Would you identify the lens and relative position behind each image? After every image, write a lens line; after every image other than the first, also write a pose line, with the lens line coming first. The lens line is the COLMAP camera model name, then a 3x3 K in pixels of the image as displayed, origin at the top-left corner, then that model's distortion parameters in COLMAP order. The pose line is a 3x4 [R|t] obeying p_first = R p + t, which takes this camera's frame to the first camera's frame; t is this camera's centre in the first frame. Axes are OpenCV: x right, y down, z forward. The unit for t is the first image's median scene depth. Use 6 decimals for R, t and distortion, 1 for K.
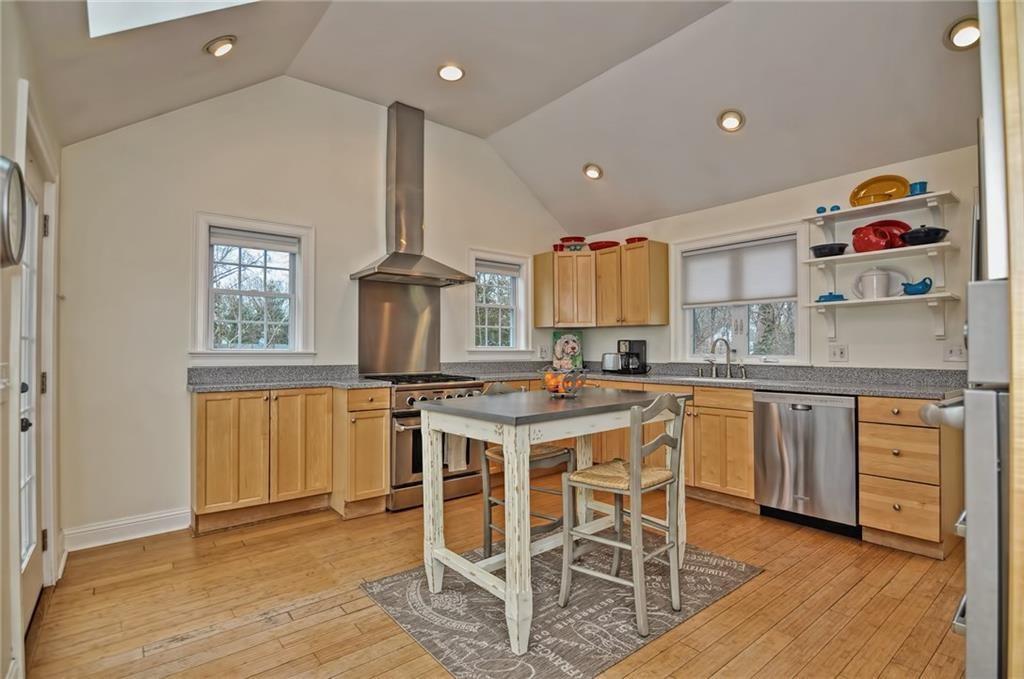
lens RADIAL K [[494.4, 0, 509.8], [0, 494.4, 340.8], [0, 0, 1]] dist [-0.005360, -0.009852]
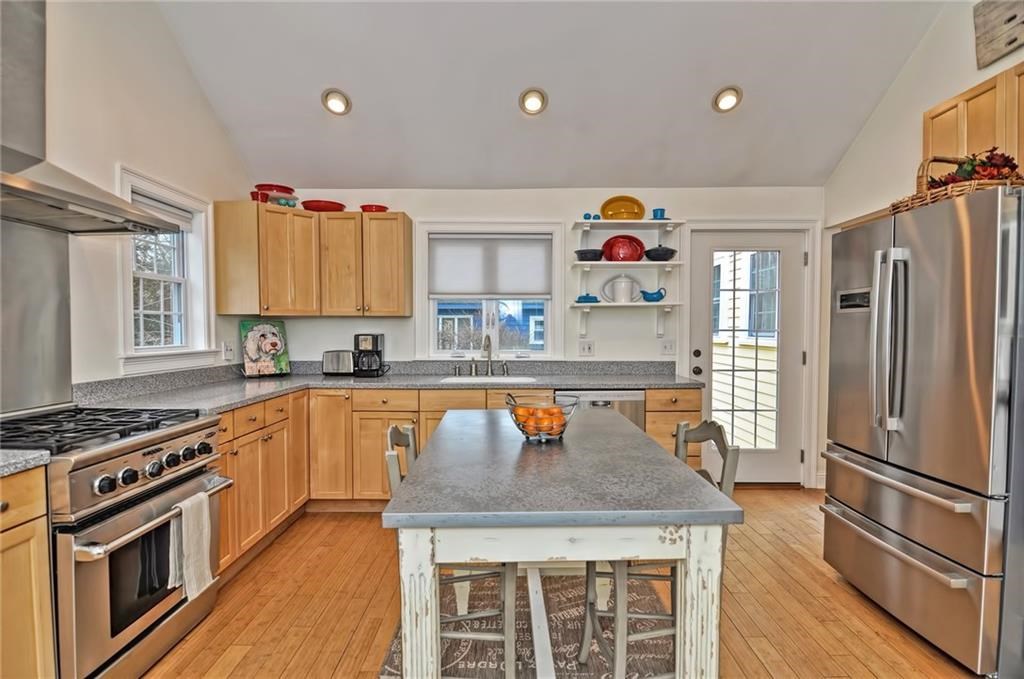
lens RADIAL K [[494.4, 0, 513.0], [0, 494.4, 344.7], [0, 0, 1]] dist [-0.005360, -0.009852]
pose [[0.626375, -0.026544, 0.779070, -0.250320], [-0.014779, 0.998836, 0.045915, -0.026327], [-0.779382, -0.040274, 0.625253, 0.348517]]
